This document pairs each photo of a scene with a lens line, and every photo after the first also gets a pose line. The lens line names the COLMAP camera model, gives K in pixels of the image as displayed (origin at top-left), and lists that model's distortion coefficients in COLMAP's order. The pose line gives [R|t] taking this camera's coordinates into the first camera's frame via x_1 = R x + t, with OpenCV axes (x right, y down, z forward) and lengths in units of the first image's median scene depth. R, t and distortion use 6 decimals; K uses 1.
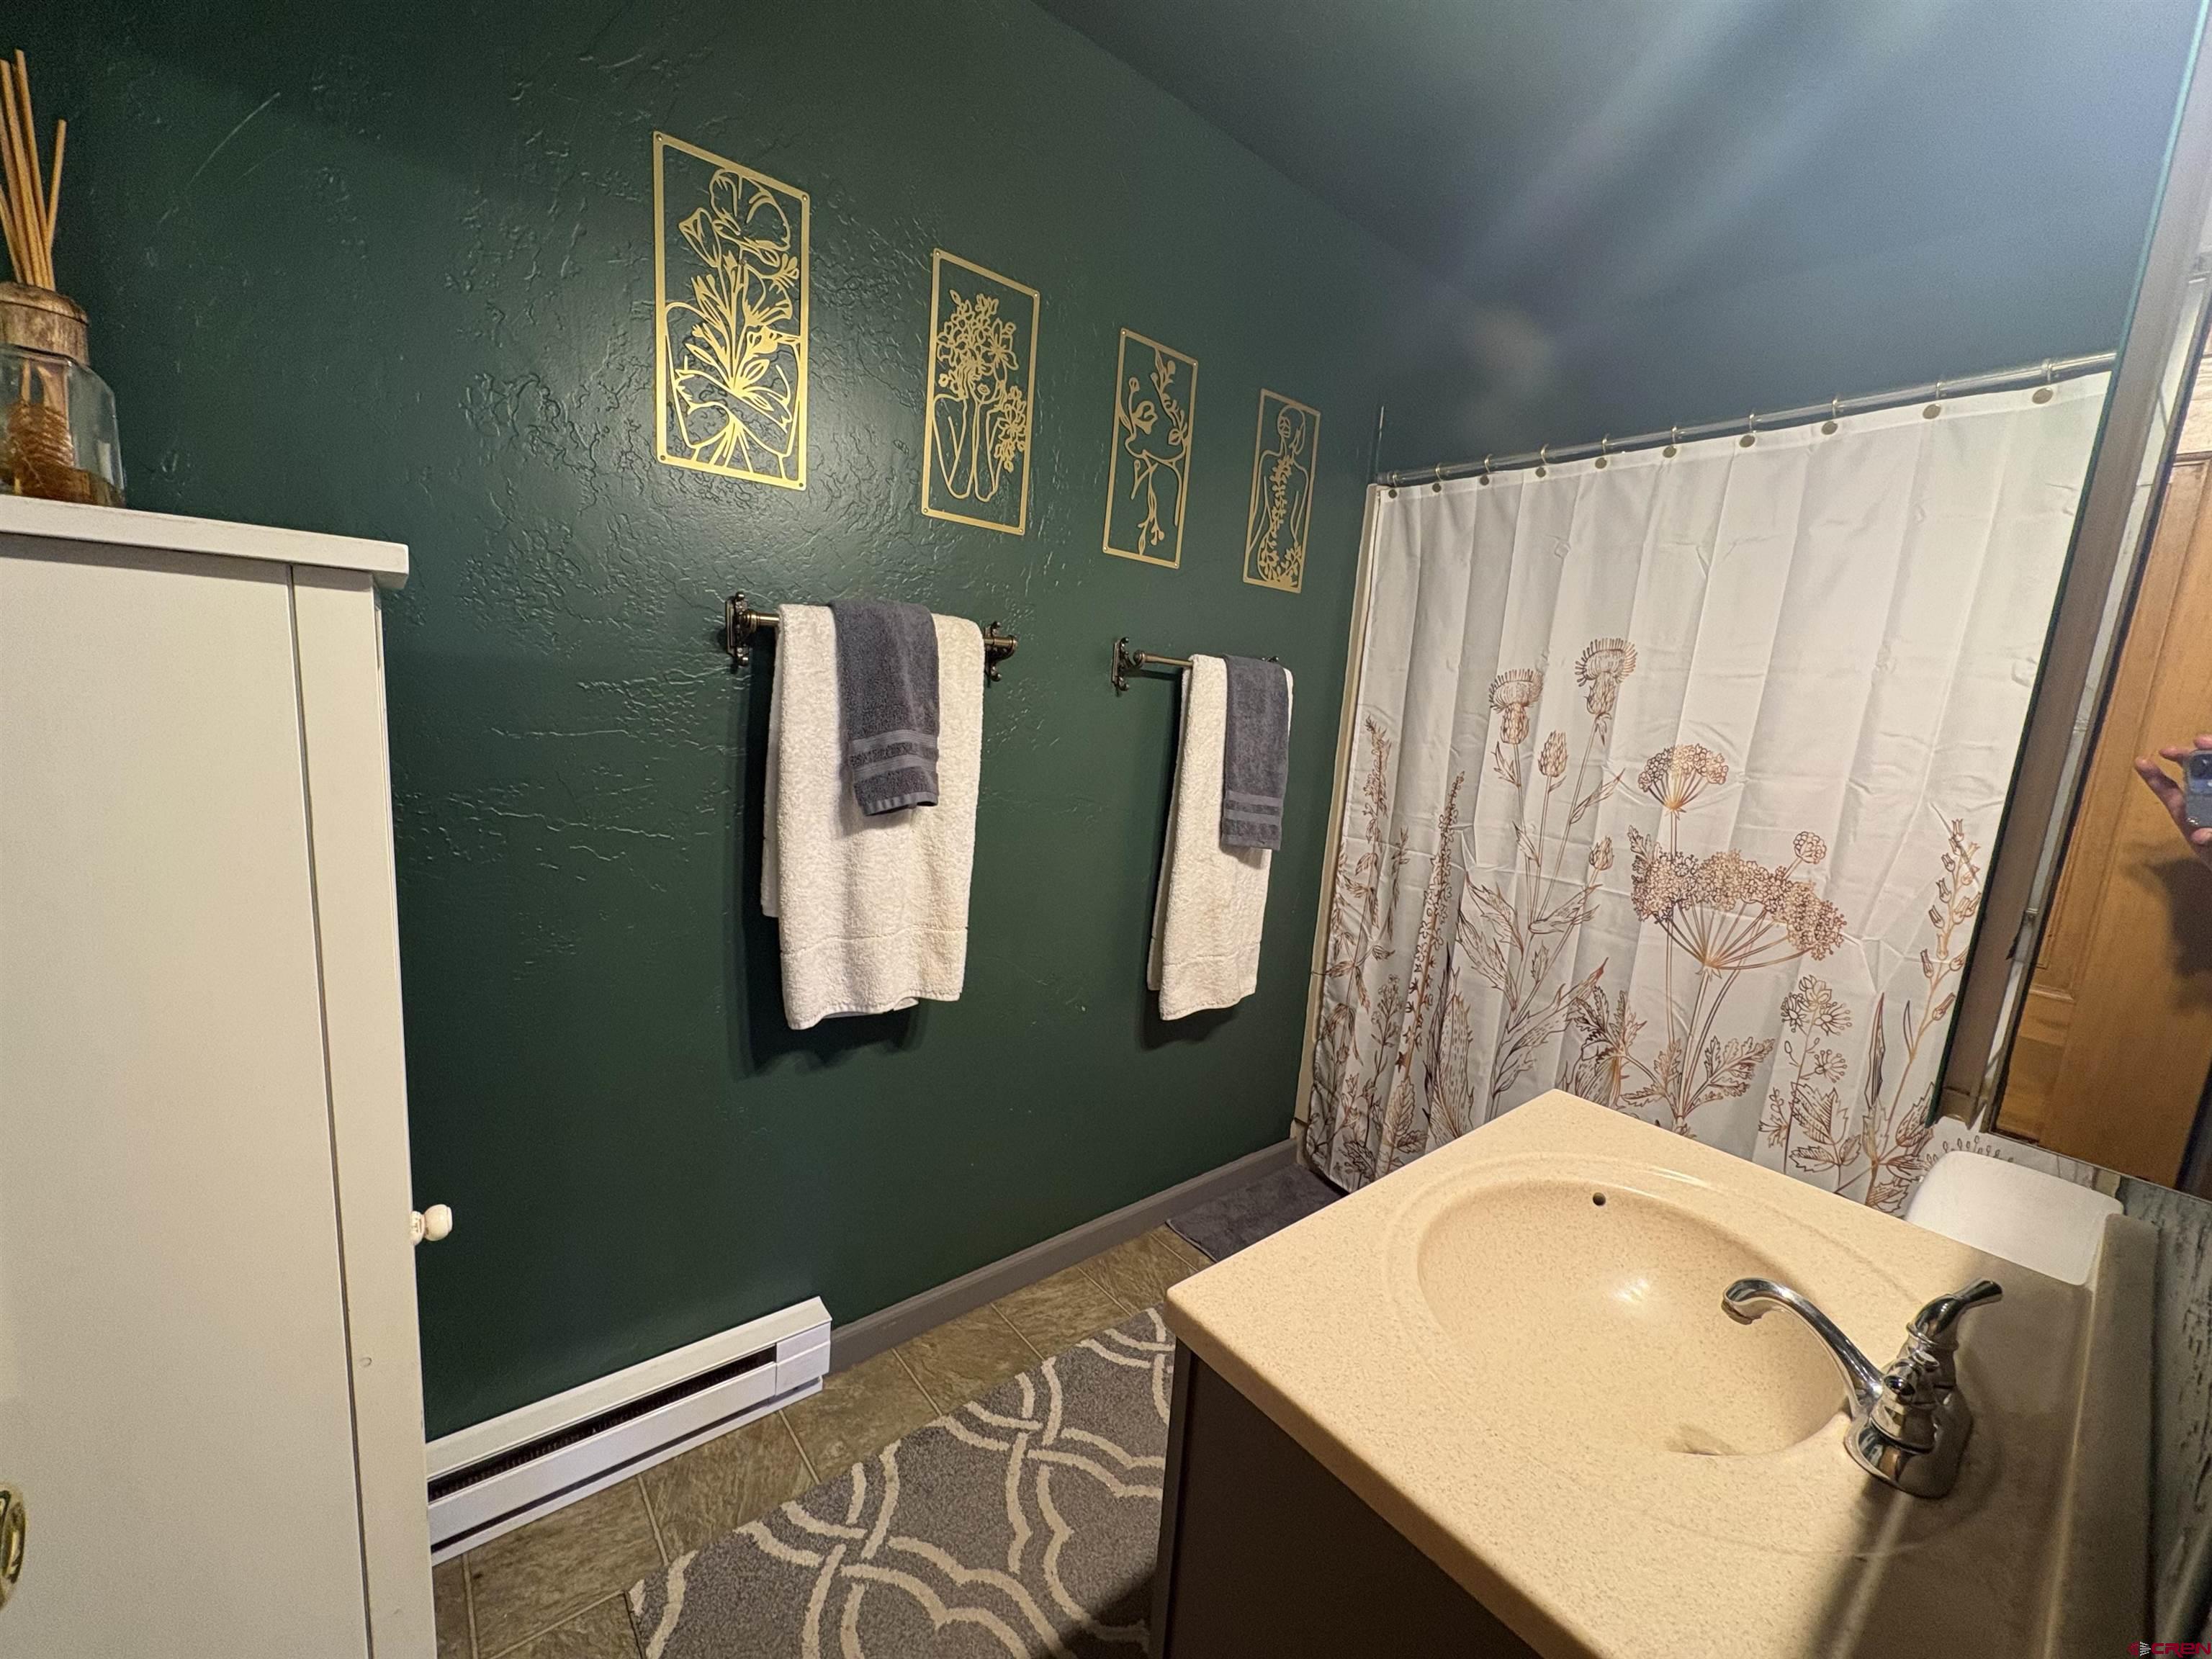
lens RADIAL K [[882.7, 0, 1107.3], [0, 882.7, 828.2], [0, 0, 1]] dist [0.001500, 0.000259]
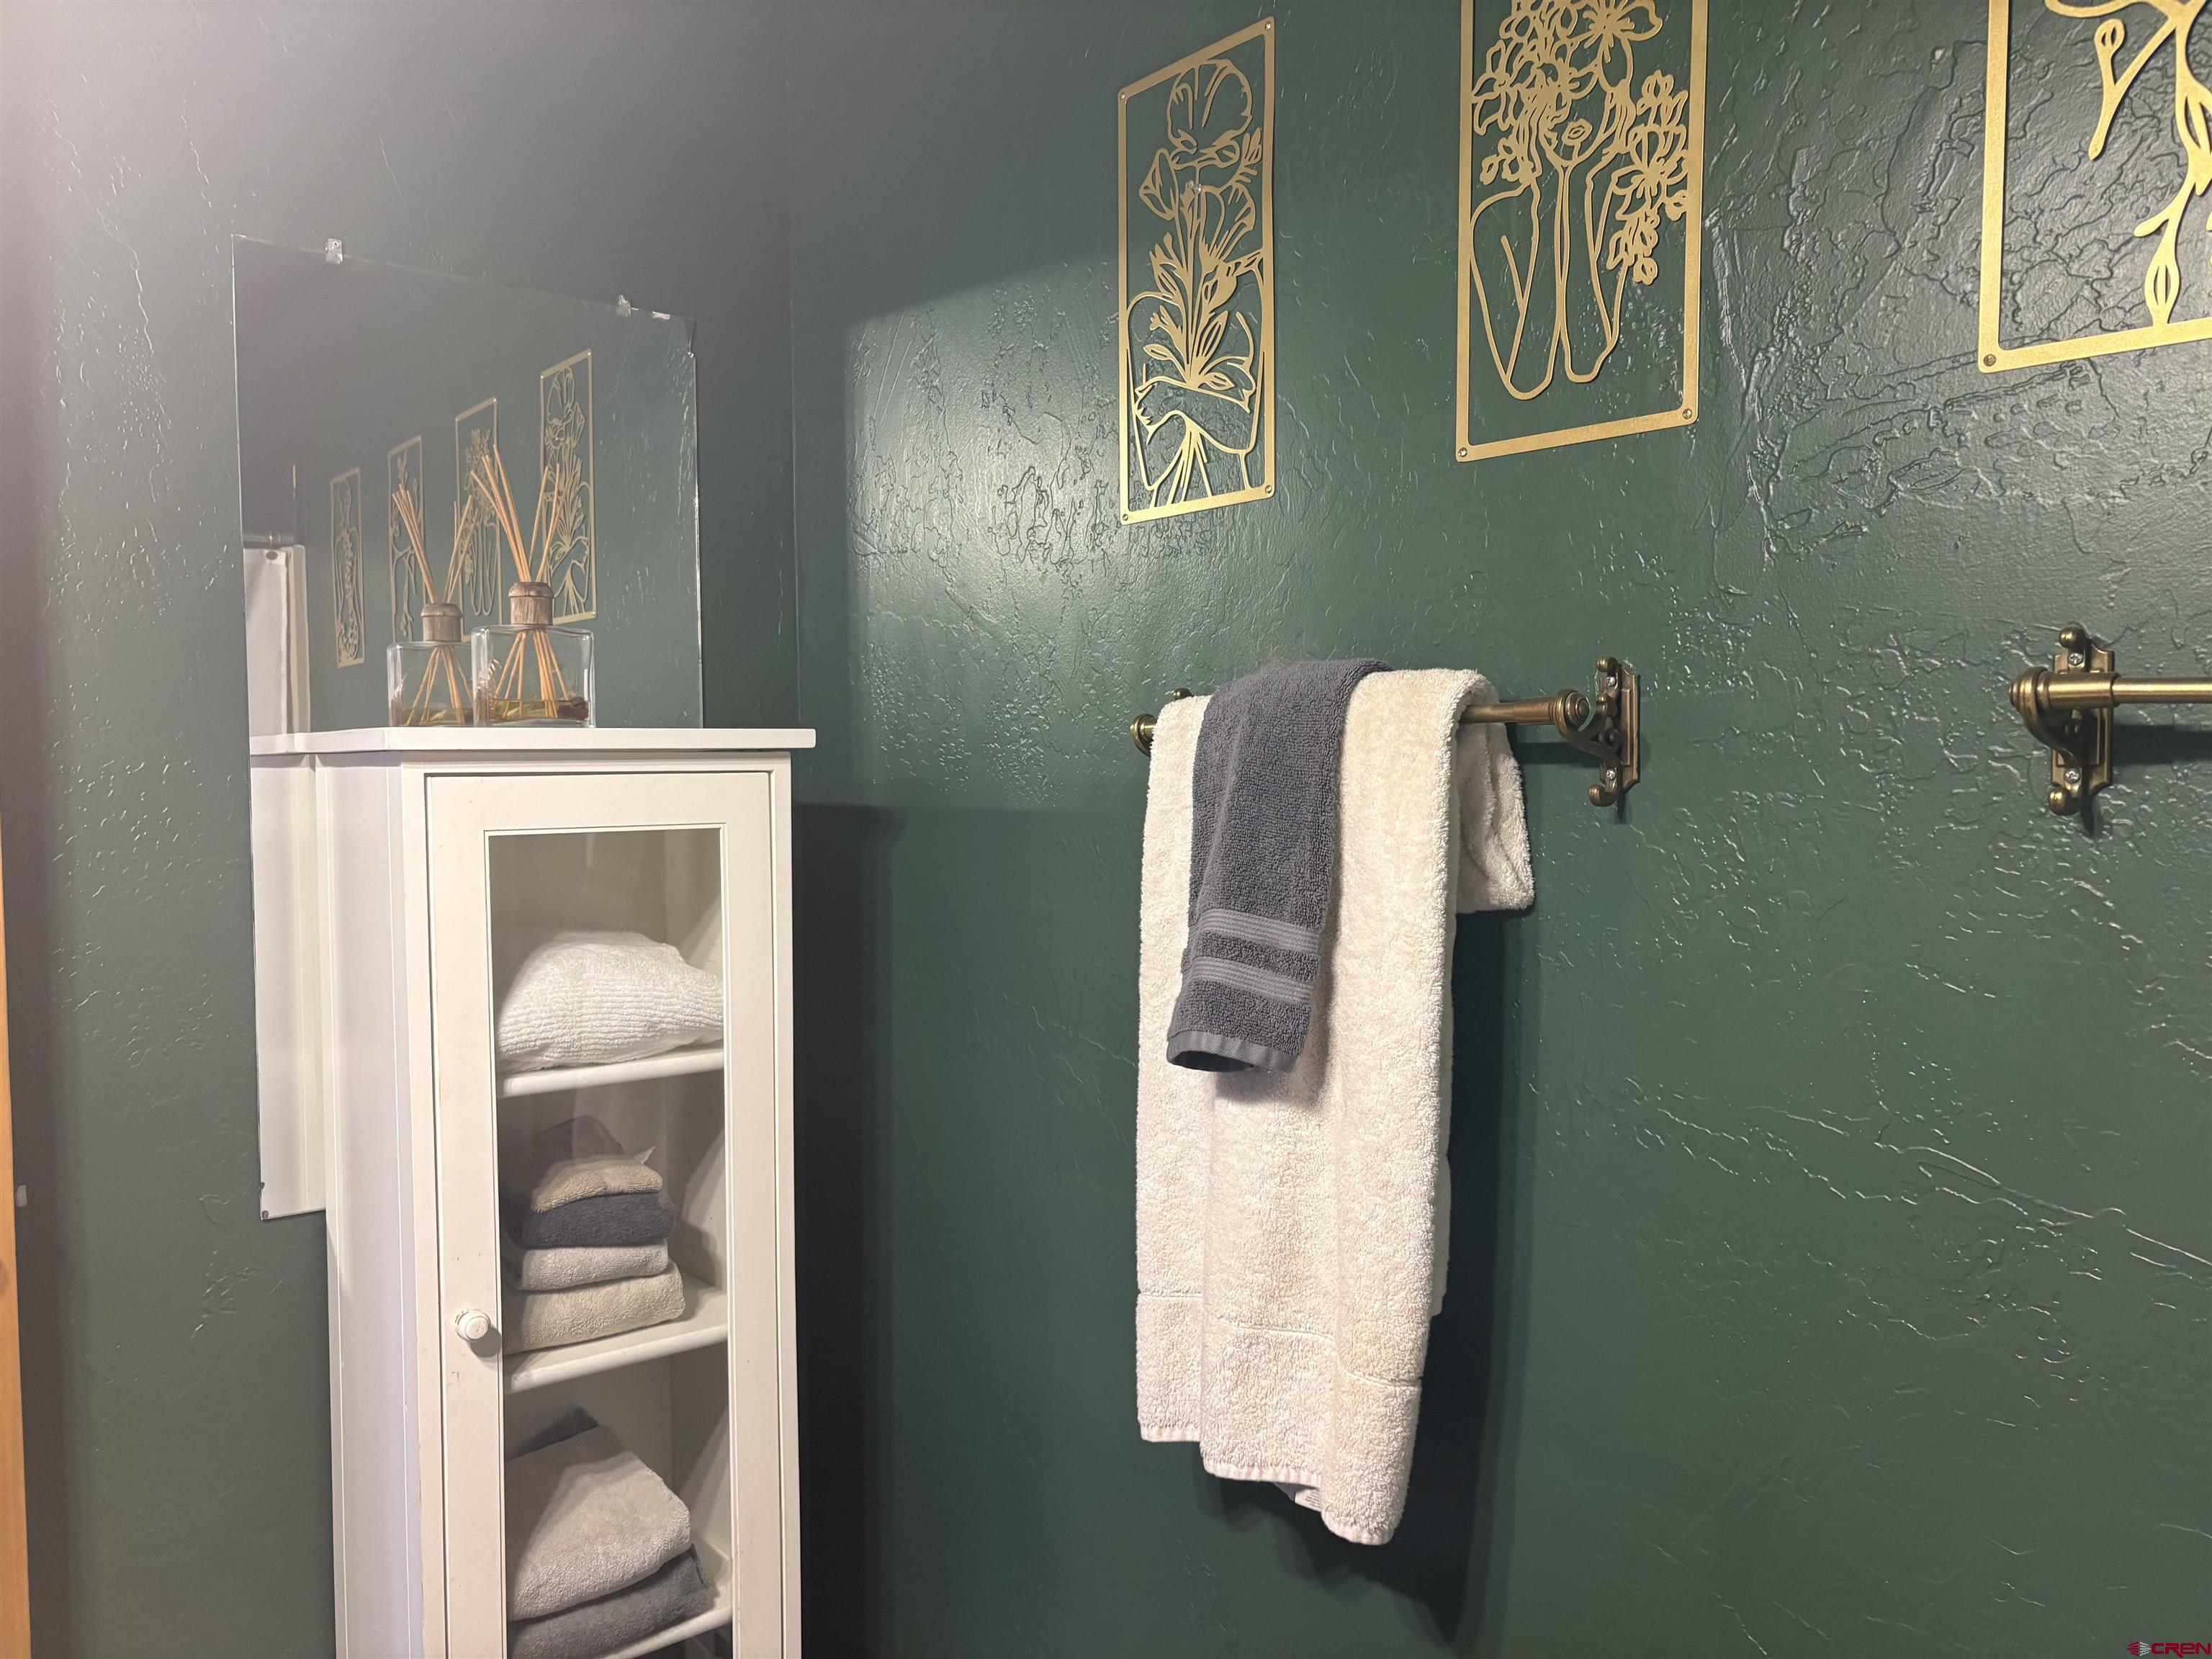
lens RADIAL K [[1690.4, 0, 1106.0], [0, 1690.4, 829.5], [0, 0, 1]] dist [-0.081327, 0.130090]
pose [[-0.003215, -0.026114, -0.999654, 0.657177], [-0.139098, 0.989953, -0.025414, -0.116198], [0.990273, 0.138968, -0.006815, 0.838145]]
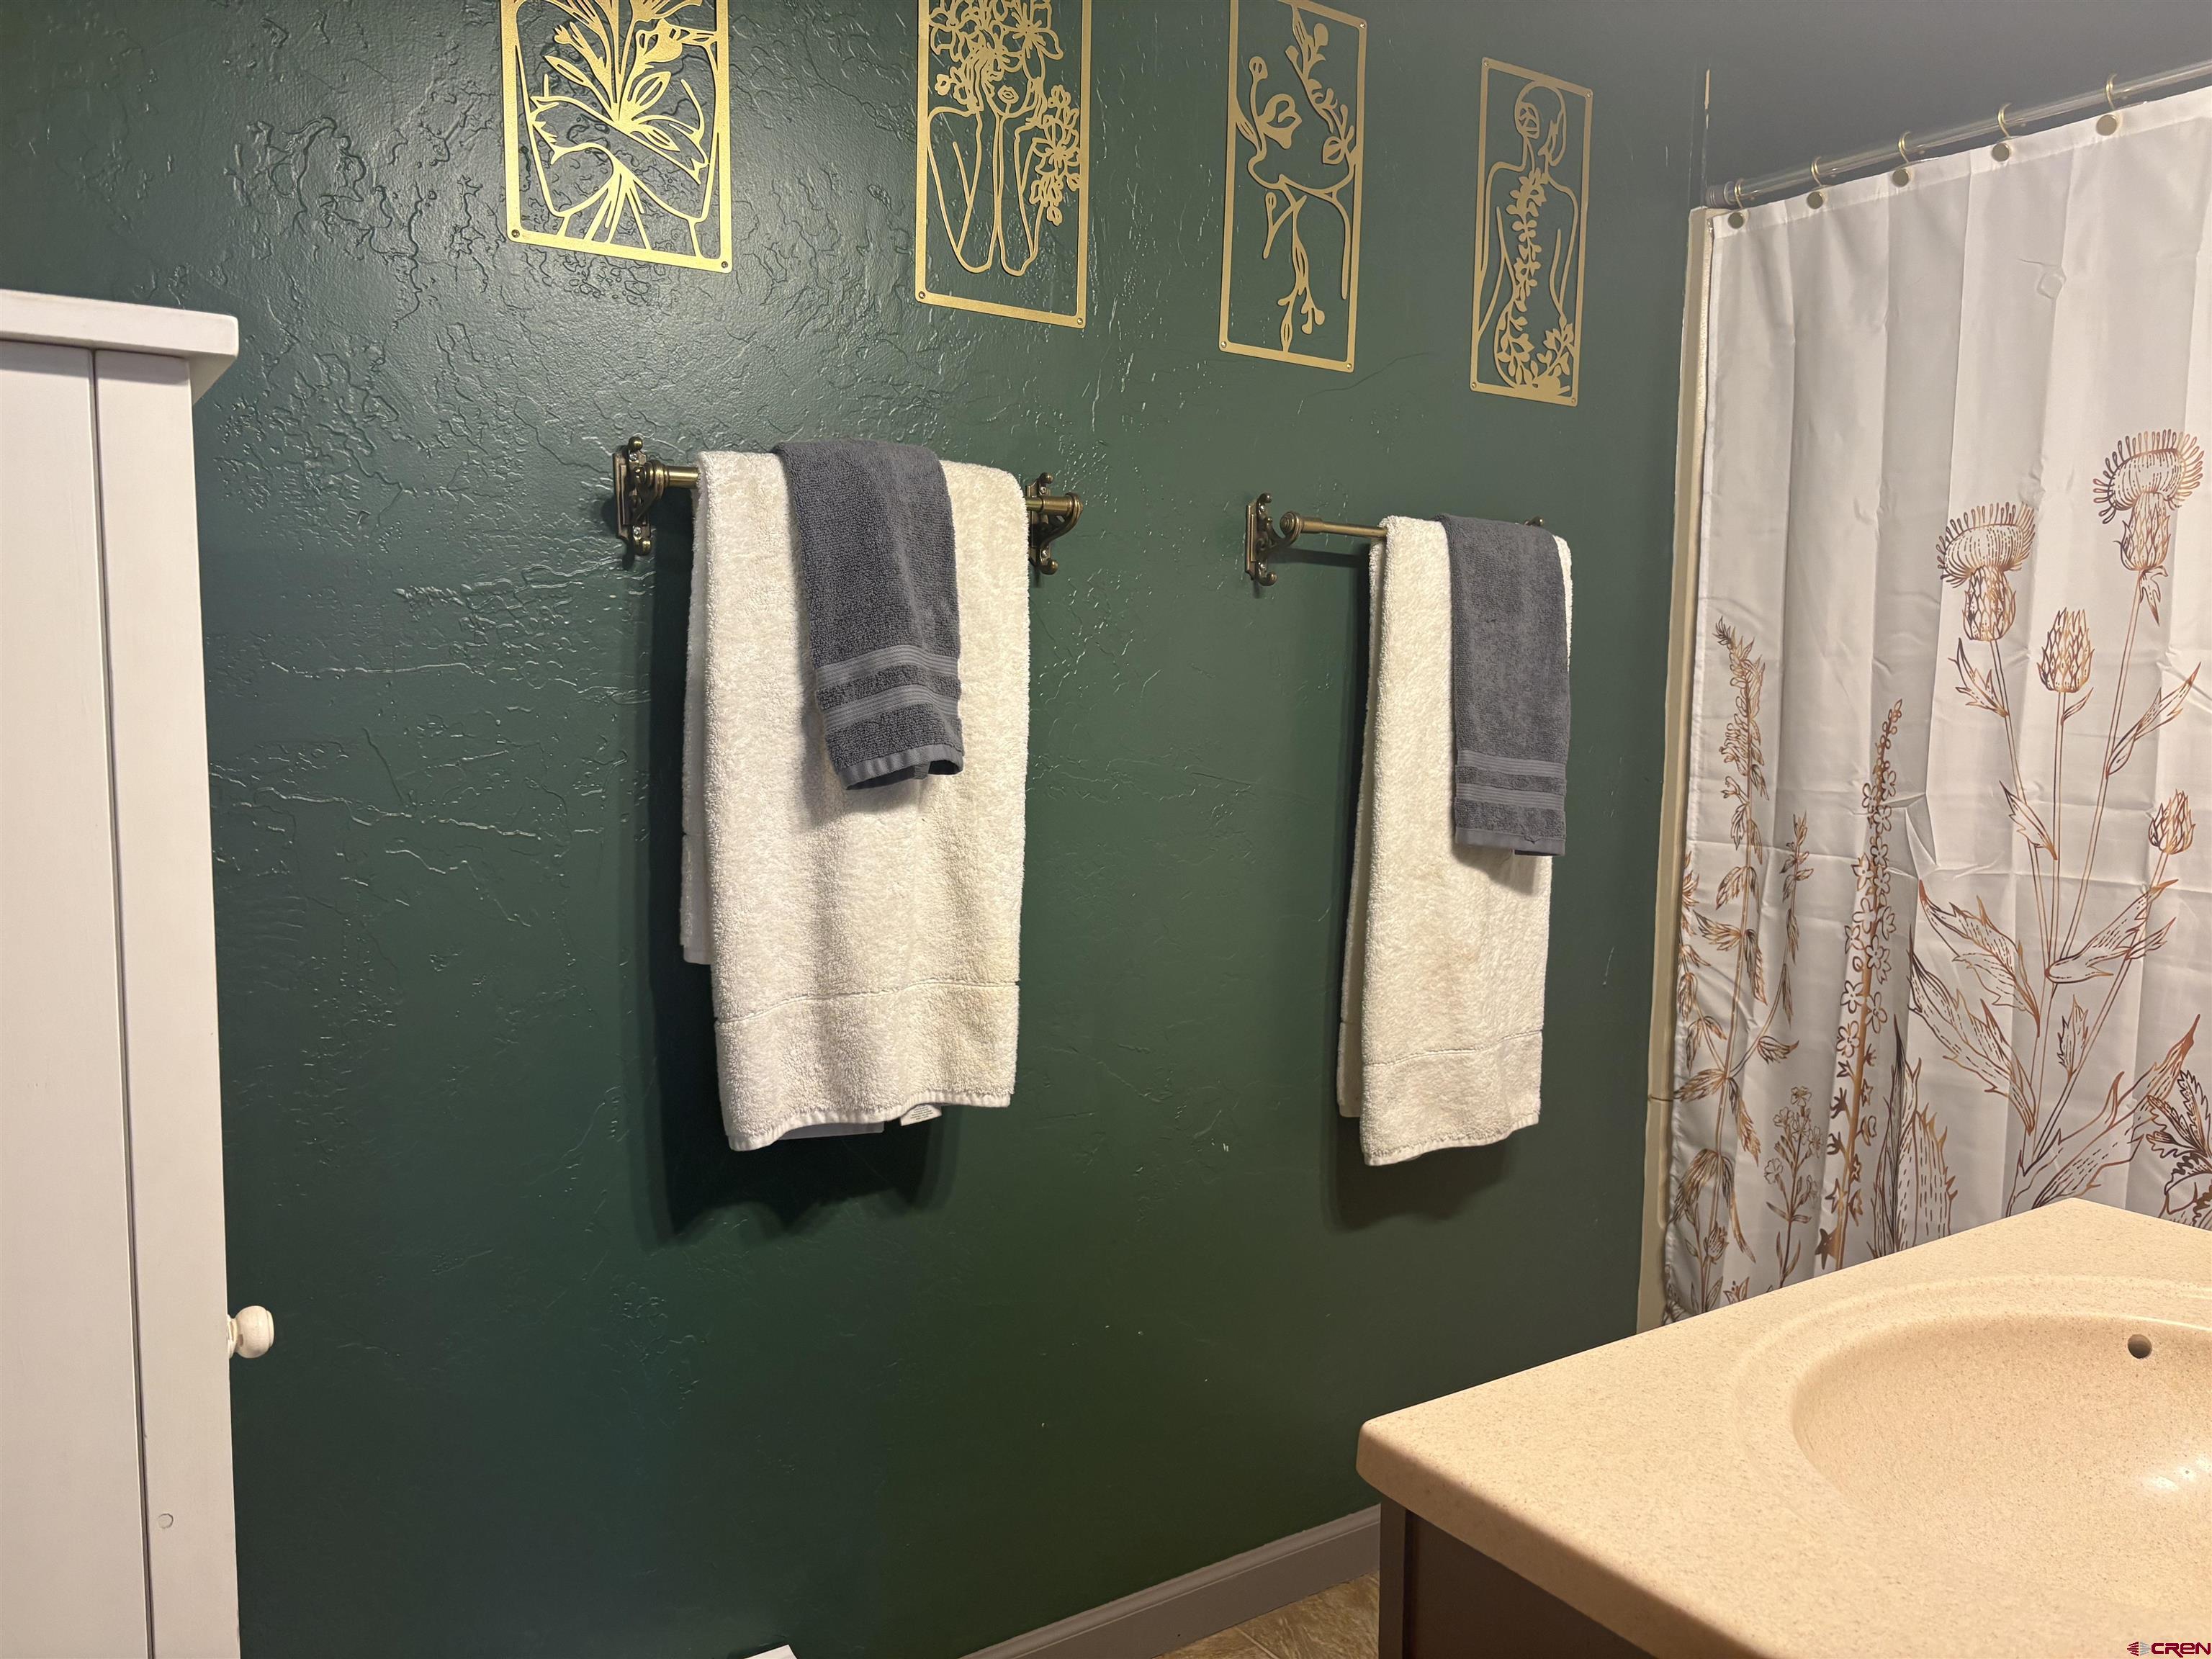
lens RADIAL K [[1678.1, 0, 1106.0], [0, 1678.1, 829.5], [0, 0, 1]] dist [0.026706, -0.006876]
pose [[0.994281, -0.051199, -0.093721, 0.009818], [0.044807, 0.996604, -0.069080, 0.091000], [0.096939, 0.064486, 0.993199, -0.113449]]
